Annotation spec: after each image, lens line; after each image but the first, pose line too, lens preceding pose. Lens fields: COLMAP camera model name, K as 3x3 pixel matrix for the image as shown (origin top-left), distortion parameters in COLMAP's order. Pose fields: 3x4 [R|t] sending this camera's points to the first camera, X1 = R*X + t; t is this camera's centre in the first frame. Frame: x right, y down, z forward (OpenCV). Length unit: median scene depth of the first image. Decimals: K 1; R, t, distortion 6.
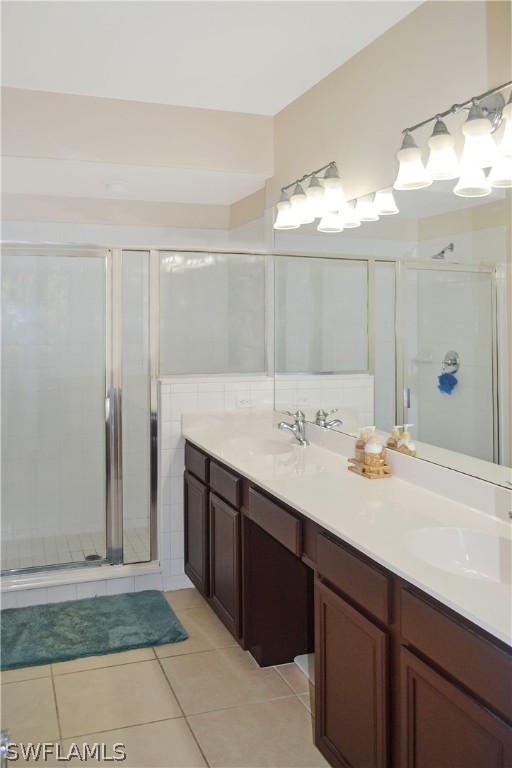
lens RADIAL K [[631.3, 0, 255.1], [0, 631.3, 344.7], [0, 0, 1]] dist [-0.070000, -0.006363]
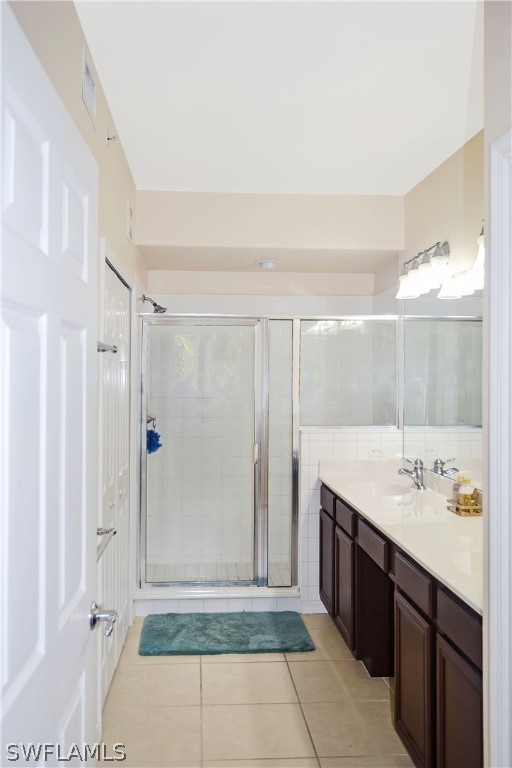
lens RADIAL K [[620.7, 0, 256.0], [0, 620.7, 384.0], [0, 0, 1]] dist [-0.073303, -0.003469]
pose [[0.962155, 0.000804, -0.272501, 0.095754], [-0.007957, 0.999652, -0.025147, 0.000475], [0.272386, 0.026364, 0.961827, -0.150046]]
